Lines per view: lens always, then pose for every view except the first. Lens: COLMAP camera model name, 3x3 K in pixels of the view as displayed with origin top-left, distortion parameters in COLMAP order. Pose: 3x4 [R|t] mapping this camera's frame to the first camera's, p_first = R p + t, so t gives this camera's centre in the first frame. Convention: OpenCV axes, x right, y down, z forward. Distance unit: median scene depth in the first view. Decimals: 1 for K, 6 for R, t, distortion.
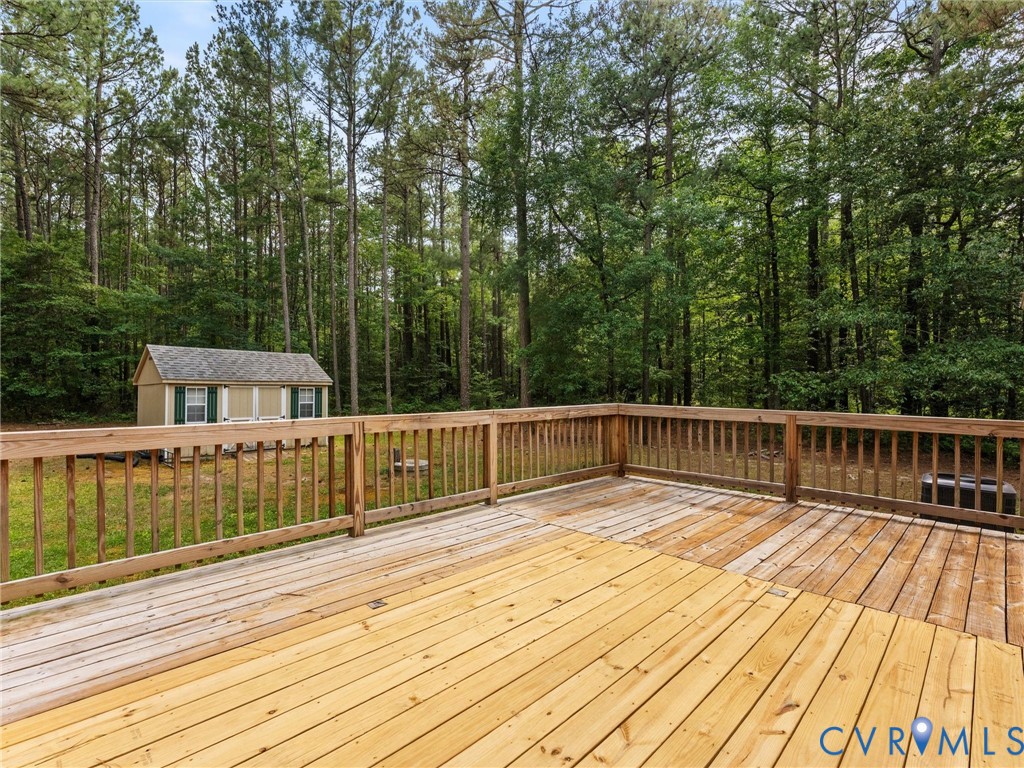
lens RADIAL K [[502.8, 0, 518.5], [0, 502.8, 382.1], [0, 0, 1]] dist [-0.001296, -0.000403]
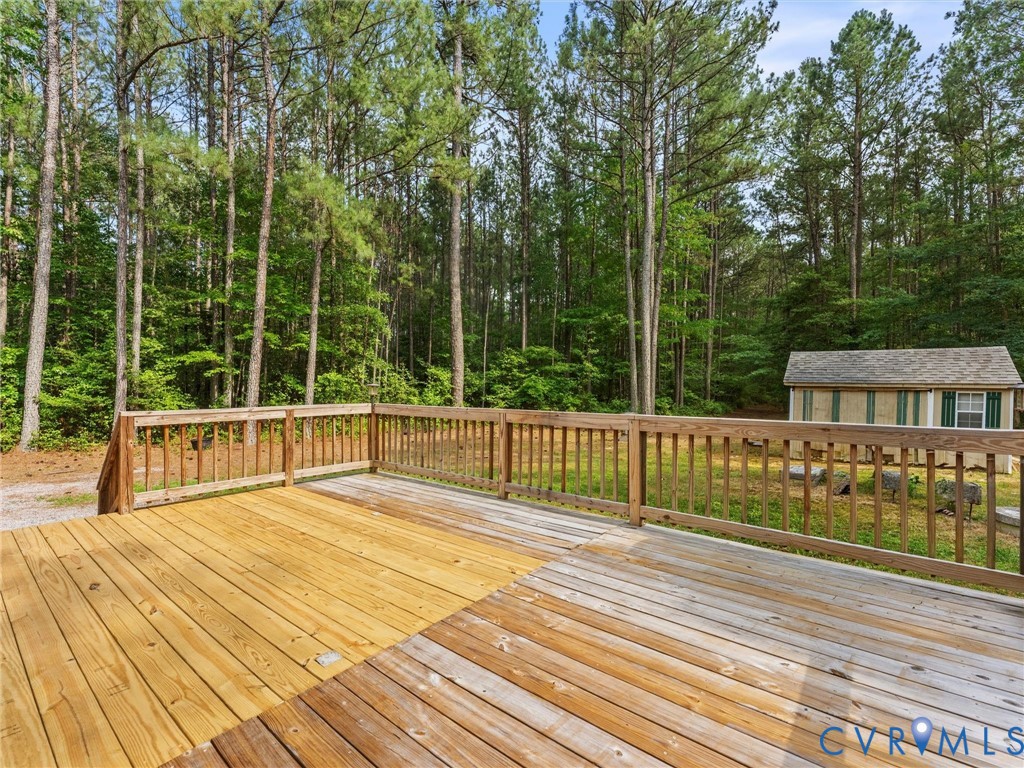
lens RADIAL K [[502.8, 0, 518.5], [0, 502.8, 382.1], [0, 0, 1]] dist [-0.001296, -0.000403]
pose [[0.049075, -0.013397, -0.998705, 0.350863], [0.001800, 0.999910, -0.013325, 0.006258], [0.998793, -0.001144, 0.049095, 0.342457]]
